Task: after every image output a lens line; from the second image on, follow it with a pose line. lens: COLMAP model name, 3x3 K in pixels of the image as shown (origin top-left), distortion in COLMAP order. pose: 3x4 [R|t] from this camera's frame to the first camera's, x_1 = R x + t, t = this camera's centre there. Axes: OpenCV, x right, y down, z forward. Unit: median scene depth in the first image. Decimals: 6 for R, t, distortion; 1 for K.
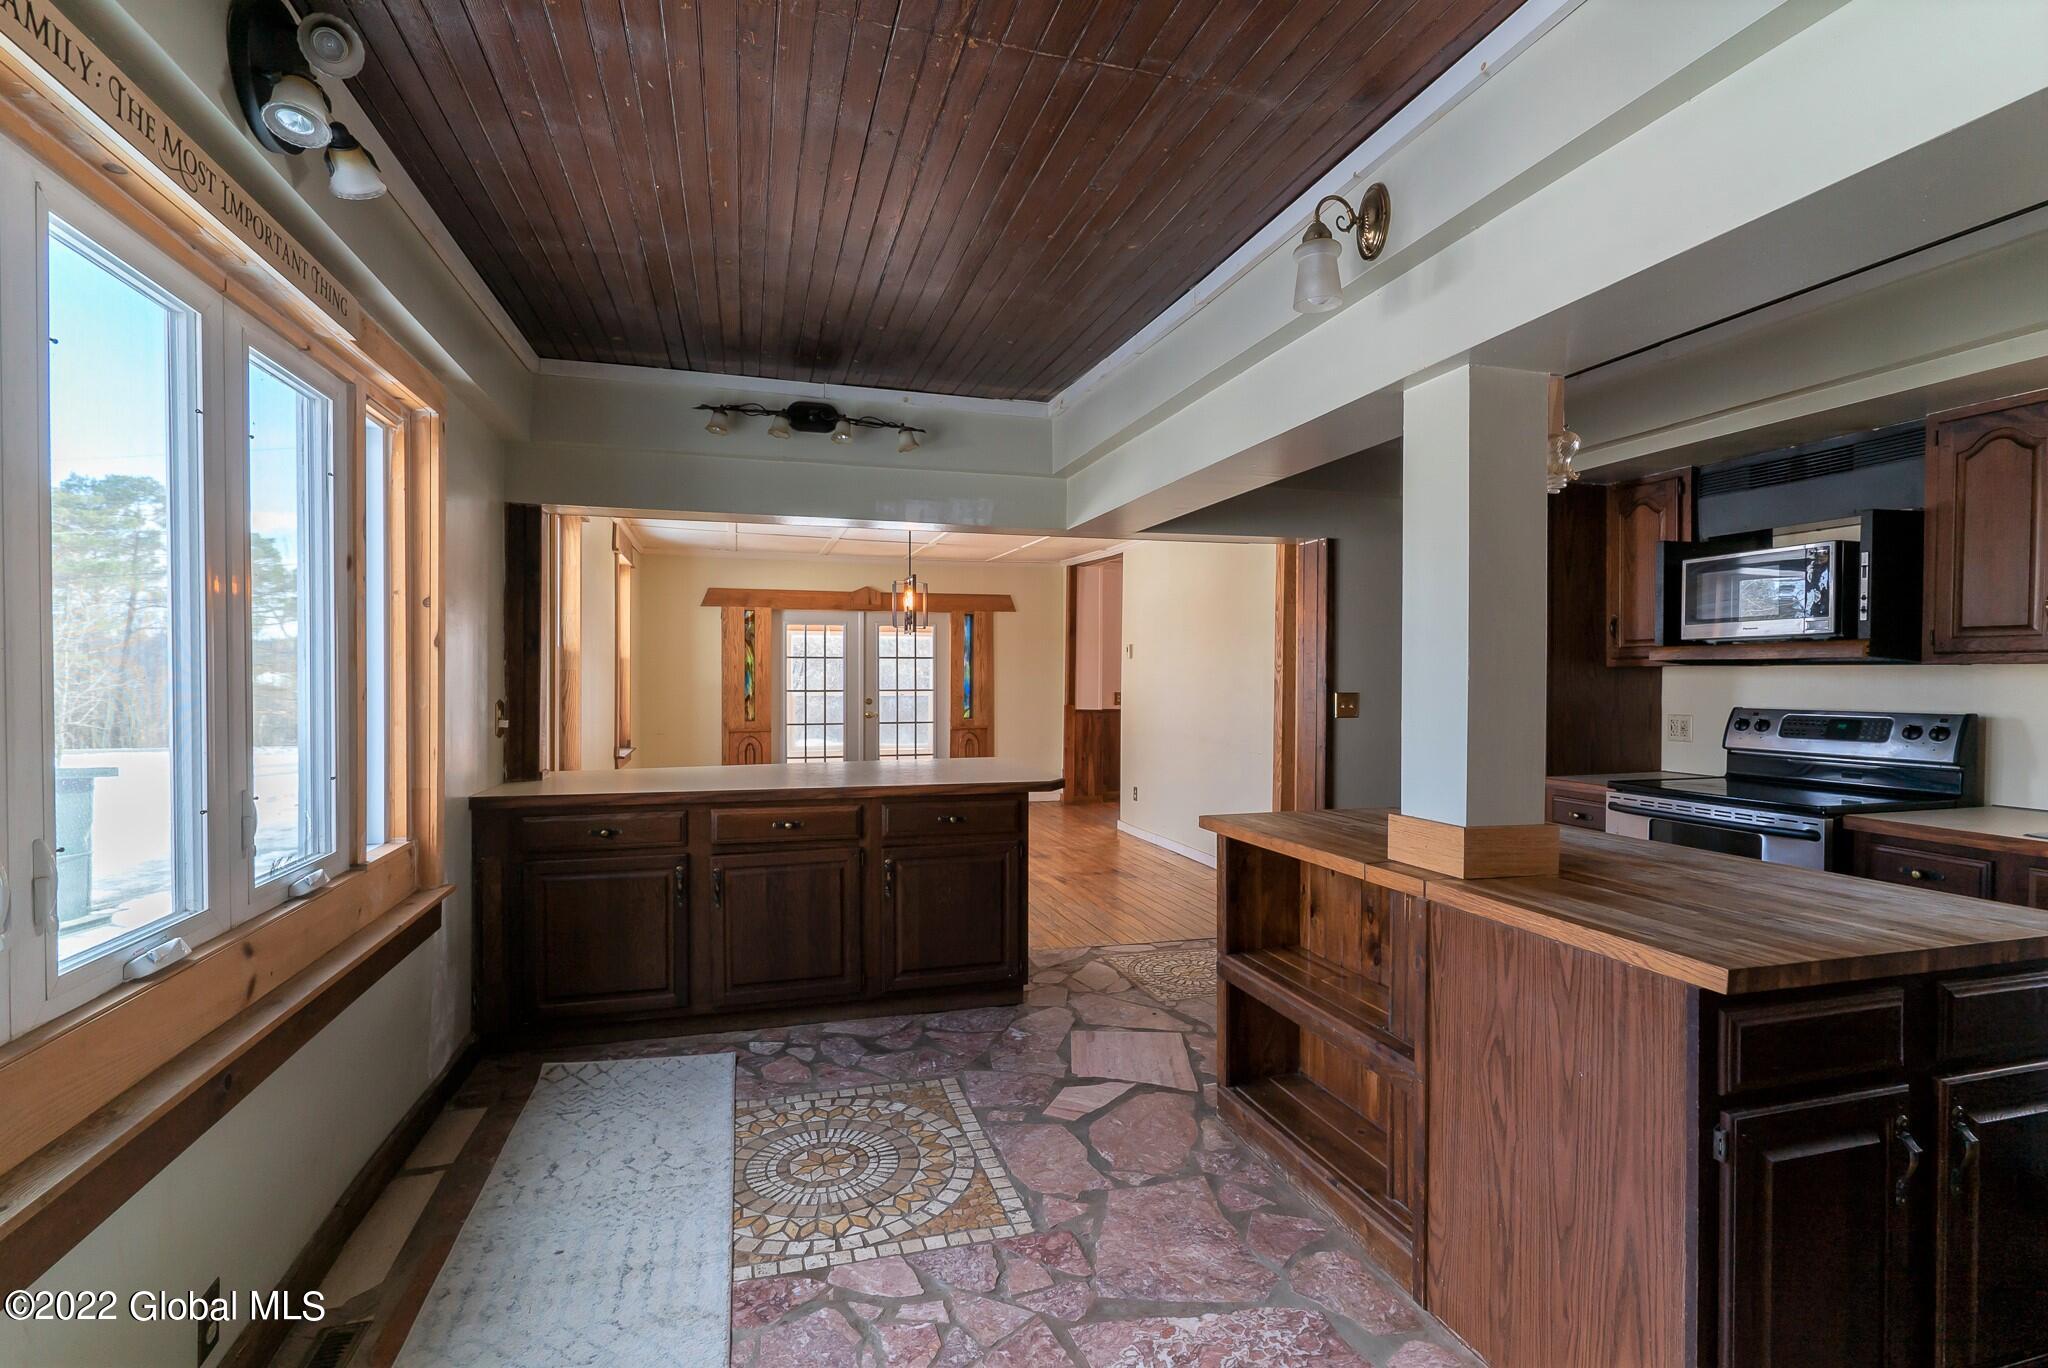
lens RADIAL K [[976.0, 0, 1018.5], [0, 976.0, 693.8], [0, 0, 1]] dist [0.001712, 0.000512]
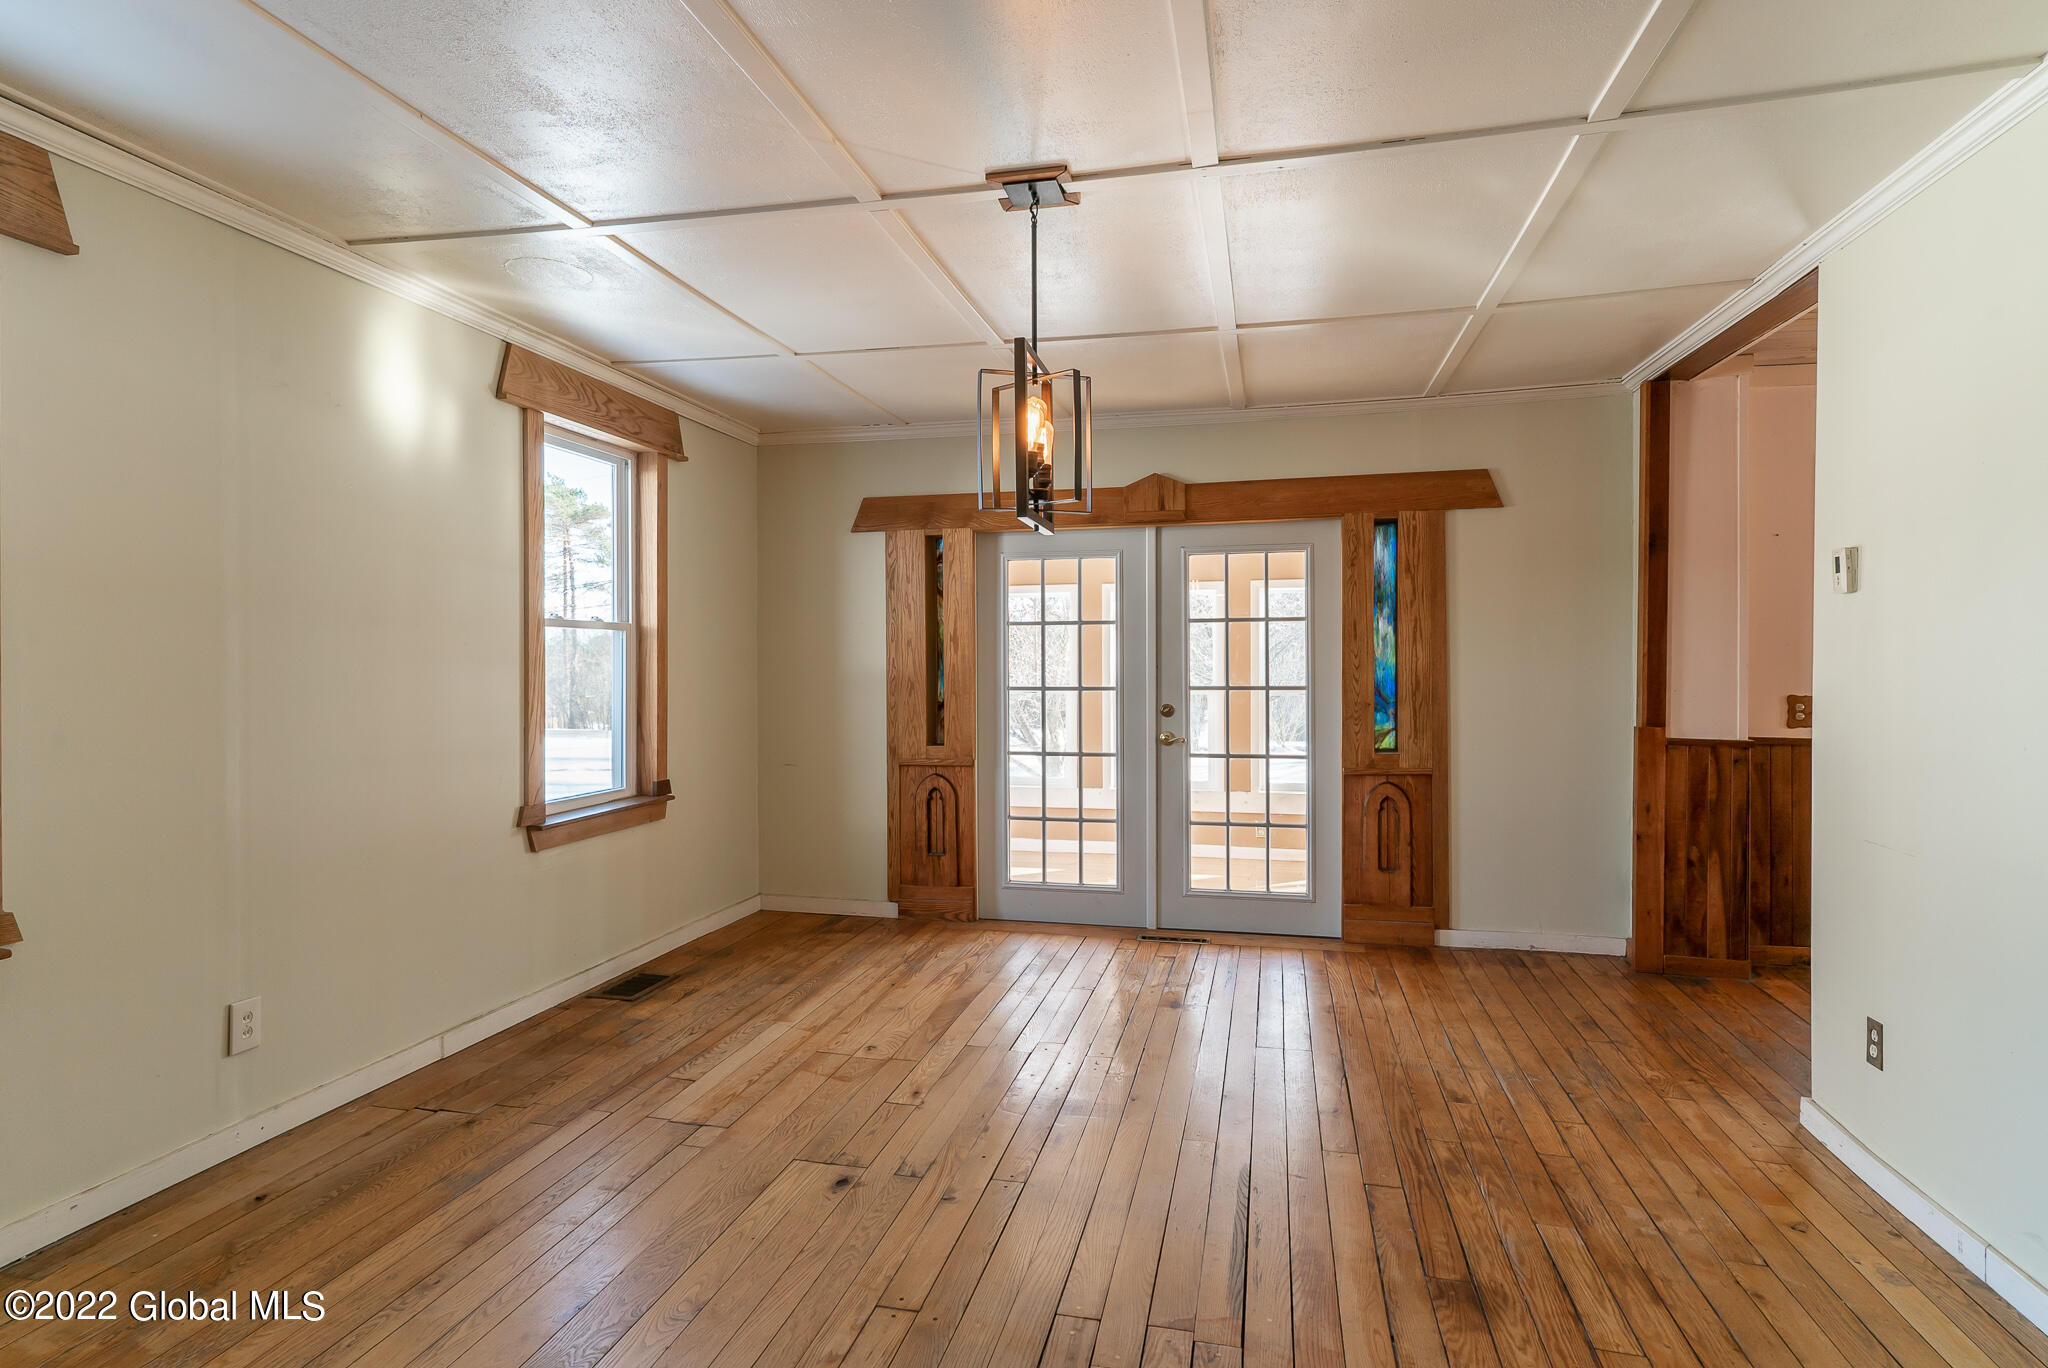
lens RADIAL K [[1083.8, 0, 1024.0], [0, 1083.8, 684.0], [0, 0, 1]] dist [0.045899, 0.000233]
pose [[0.871076, 0.003731, -0.491134, 0.053021], [-0.003095, 0.999993, 0.002108, -0.006571], [0.491139, -0.000316, 0.871081, 0.499539]]
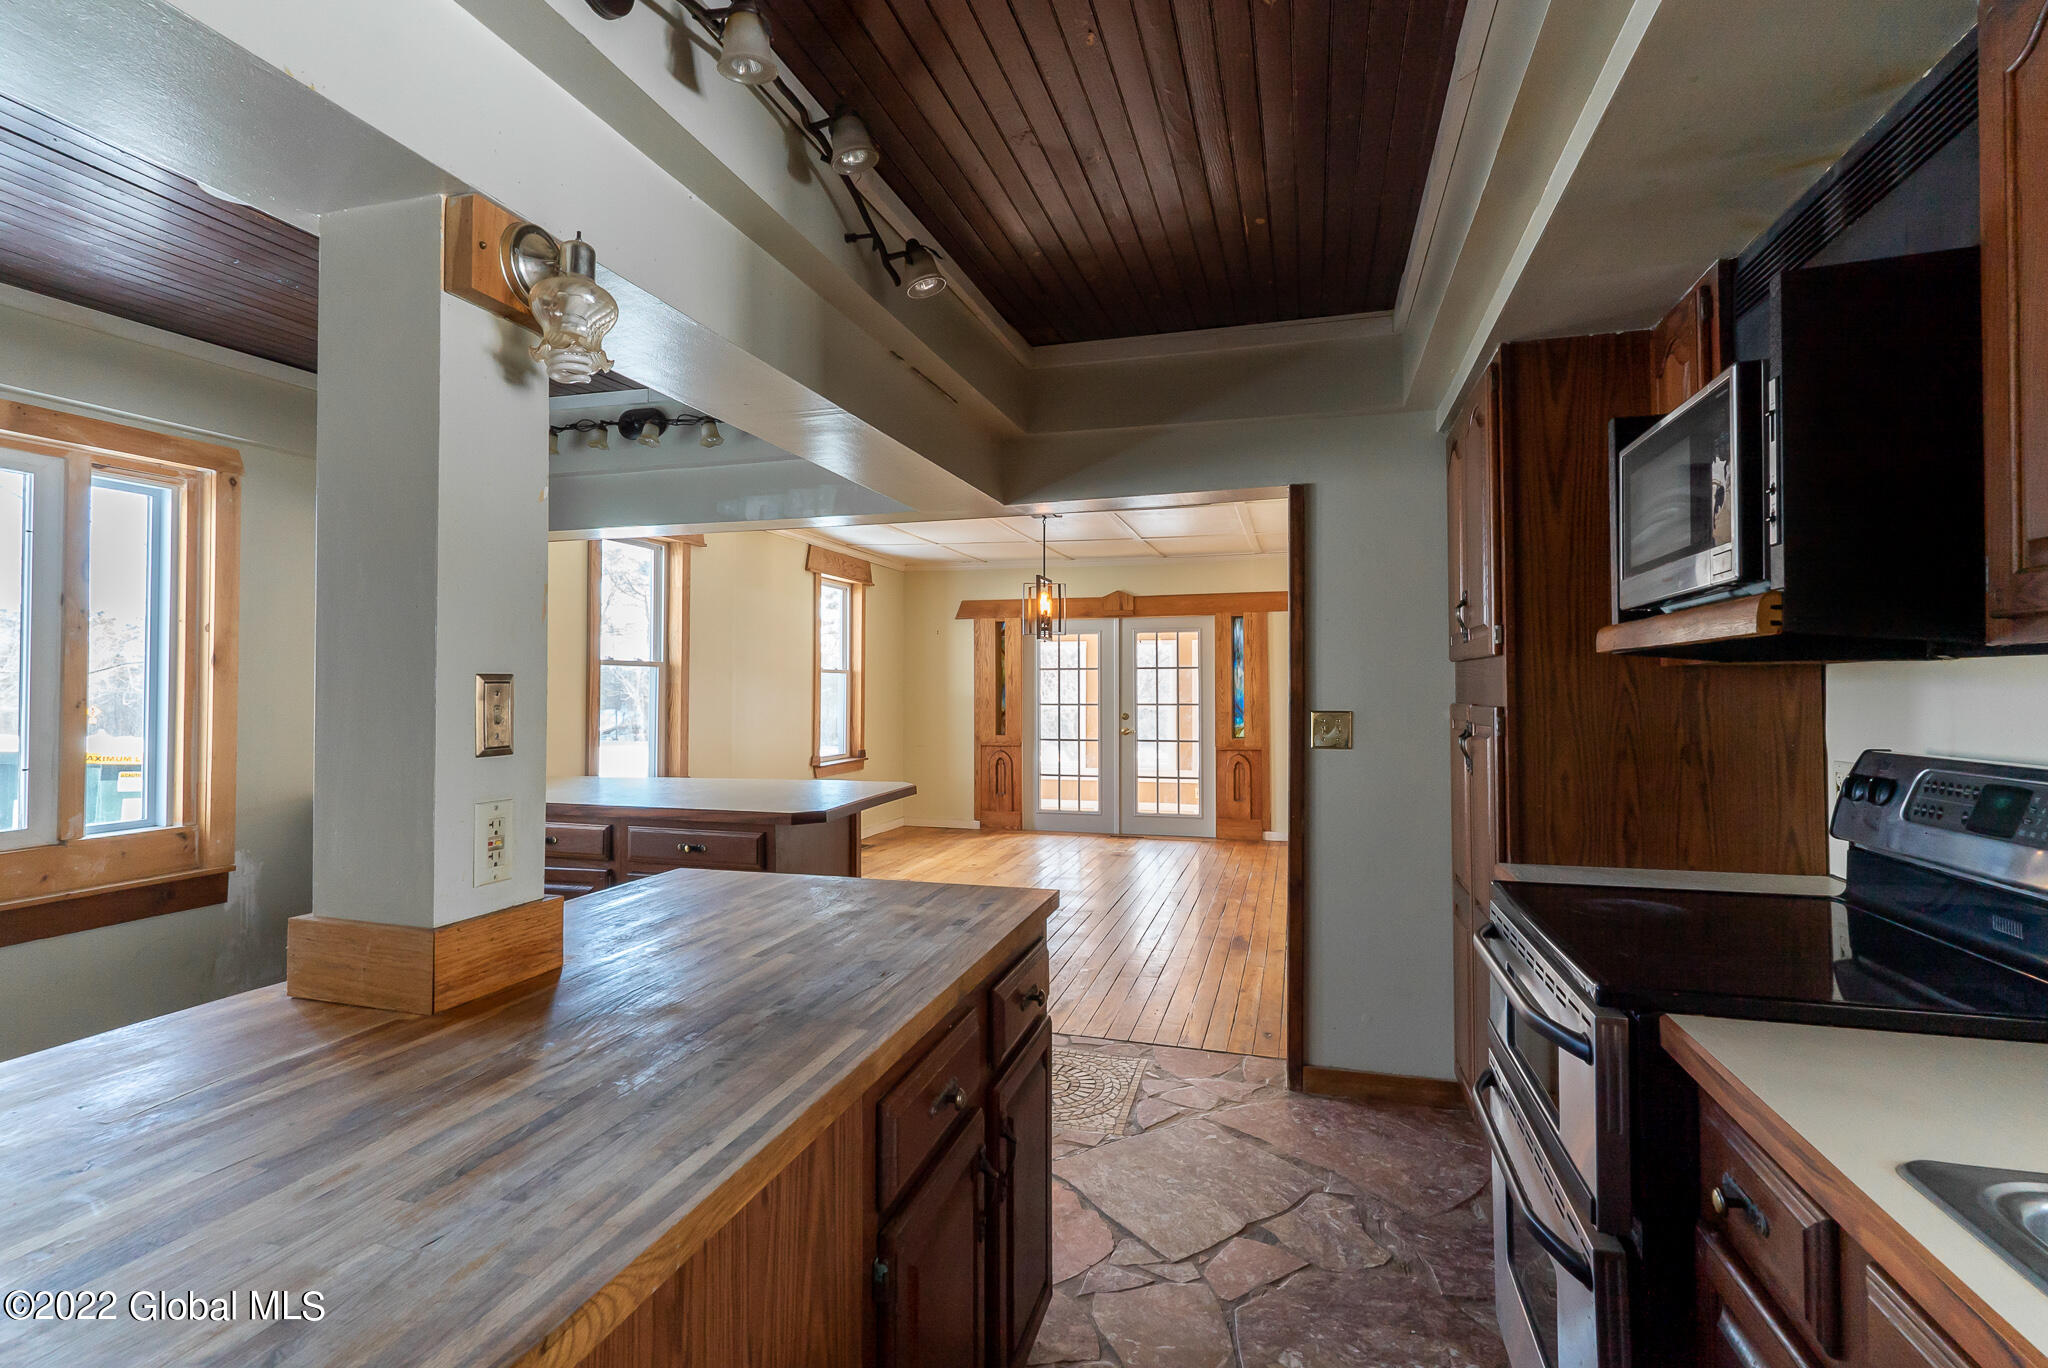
lens RADIAL K [[1005.8, 0, 987.3], [0, 1005.8, 679.1], [0, 0, 1]] dist [0.013005, 0.000274]
pose [[0.828474, -0.008019, -0.559971, 0.270884], [-0.007747, 0.999638, -0.025777, -0.001866], [0.559975, 0.025693, 0.828111, 0.153633]]
